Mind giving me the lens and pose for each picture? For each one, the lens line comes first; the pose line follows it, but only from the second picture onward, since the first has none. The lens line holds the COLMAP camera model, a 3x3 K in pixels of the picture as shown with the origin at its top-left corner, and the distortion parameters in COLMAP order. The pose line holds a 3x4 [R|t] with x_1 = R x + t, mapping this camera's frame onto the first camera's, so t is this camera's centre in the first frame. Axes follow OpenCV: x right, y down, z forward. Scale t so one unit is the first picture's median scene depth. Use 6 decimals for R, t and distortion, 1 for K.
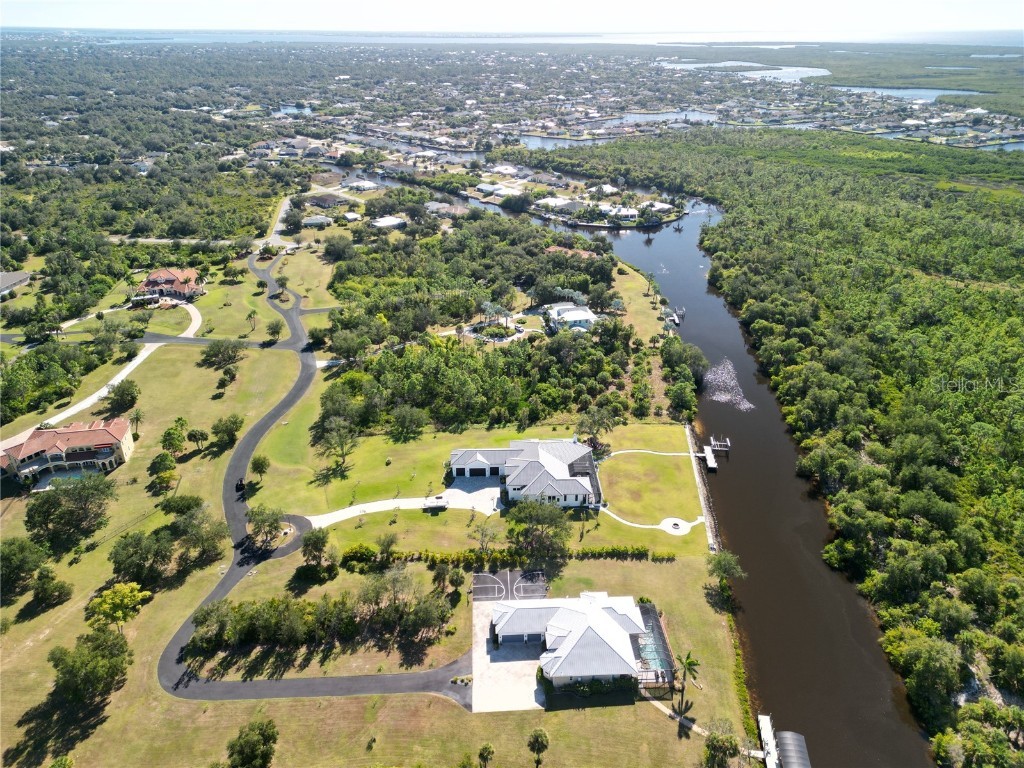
lens RADIAL K [[706.0, 0, 512.0], [0, 706.0, 384.0], [0, 0, 1]] dist [0.056781, -0.002351]
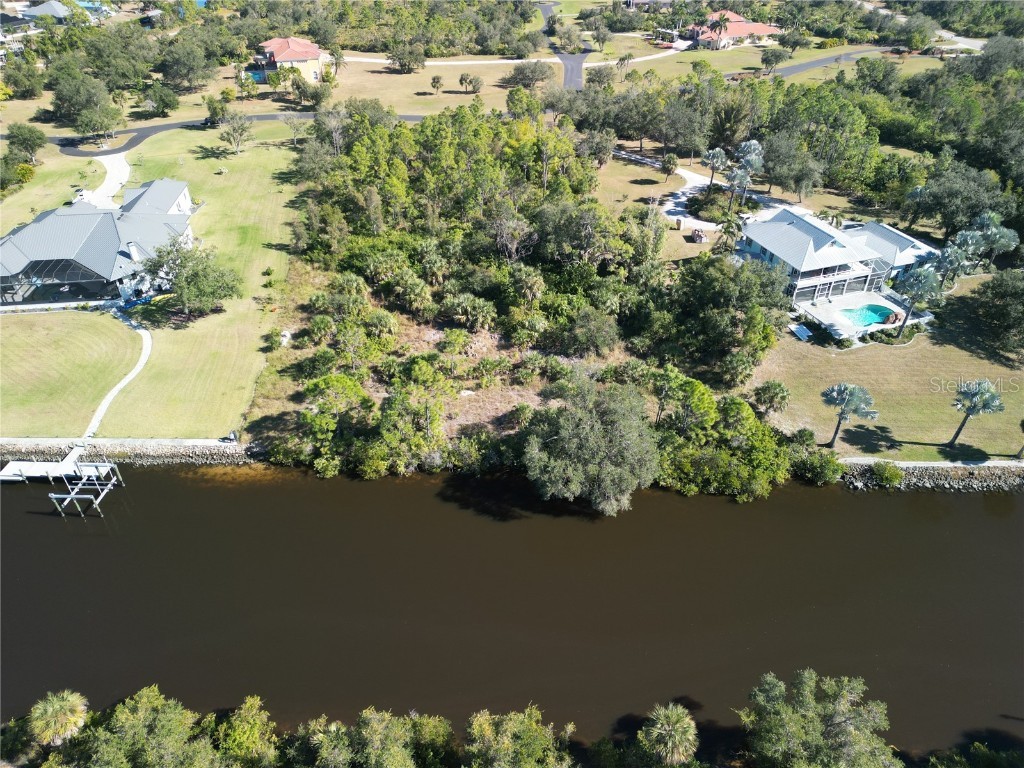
lens RADIAL K [[718.4, 0, 512.0], [0, 718.4, 384.0], [0, 0, 1]] dist [0.003463, 0.054789]
pose [[0.091544, 0.581237, -0.808569, 0.845547], [-0.438053, 0.752699, 0.491480, -0.325412], [0.894276, 0.309204, 0.323517, 1.558747]]
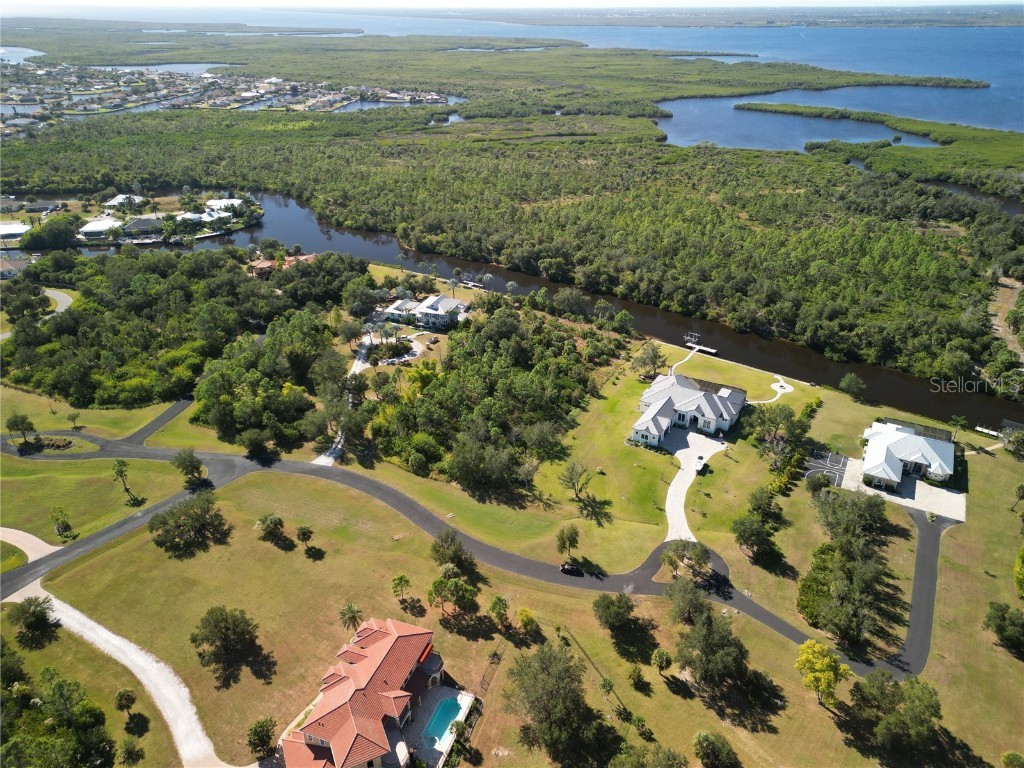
lens RADIAL K [[718.4, 0, 512.0], [0, 718.4, 384.0], [0, 0, 1]] dist [0.003463, 0.054789]
pose [[0.534299, -0.396149, 0.746720, -1.277468], [0.378882, 0.901910, 0.207380, -0.335849], [-0.755627, 0.172116, 0.631984, 0.668248]]
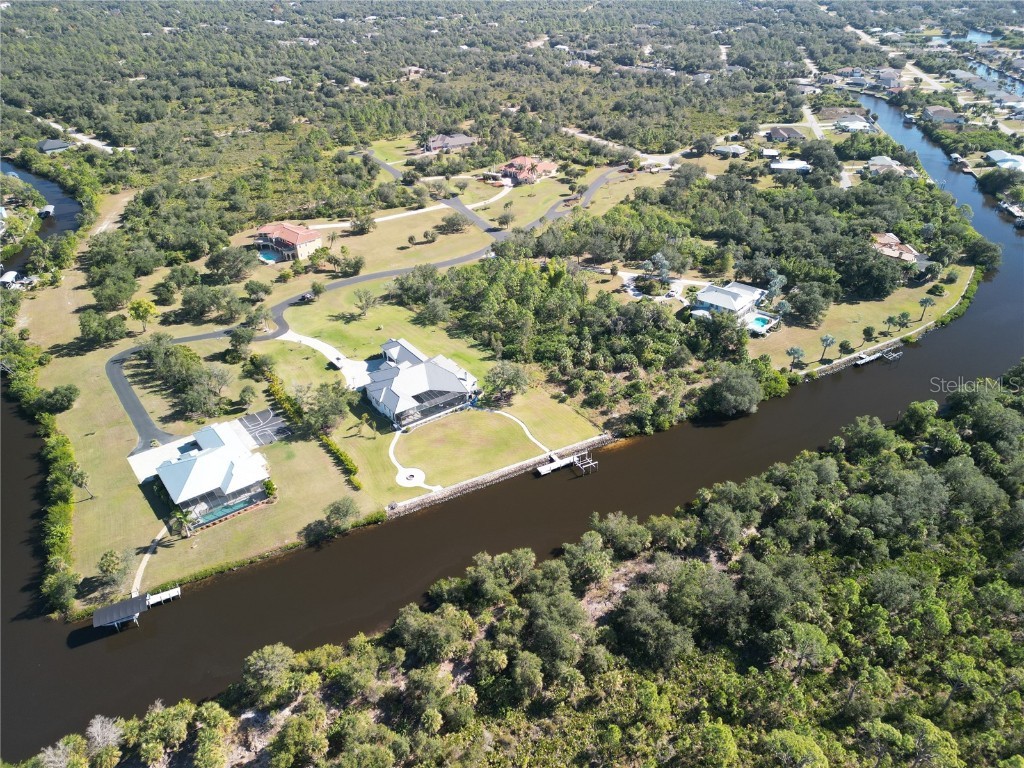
lens RADIAL K [[706.0, 0, 512.0], [0, 706.0, 384.0], [0, 0, 1]] dist [0.056781, -0.002351]
pose [[0.570422, 0.427676, -0.701221, 1.167583], [-0.359579, 0.897610, 0.254947, -0.266921], [0.738459, 0.106717, 0.665801, 0.549834]]
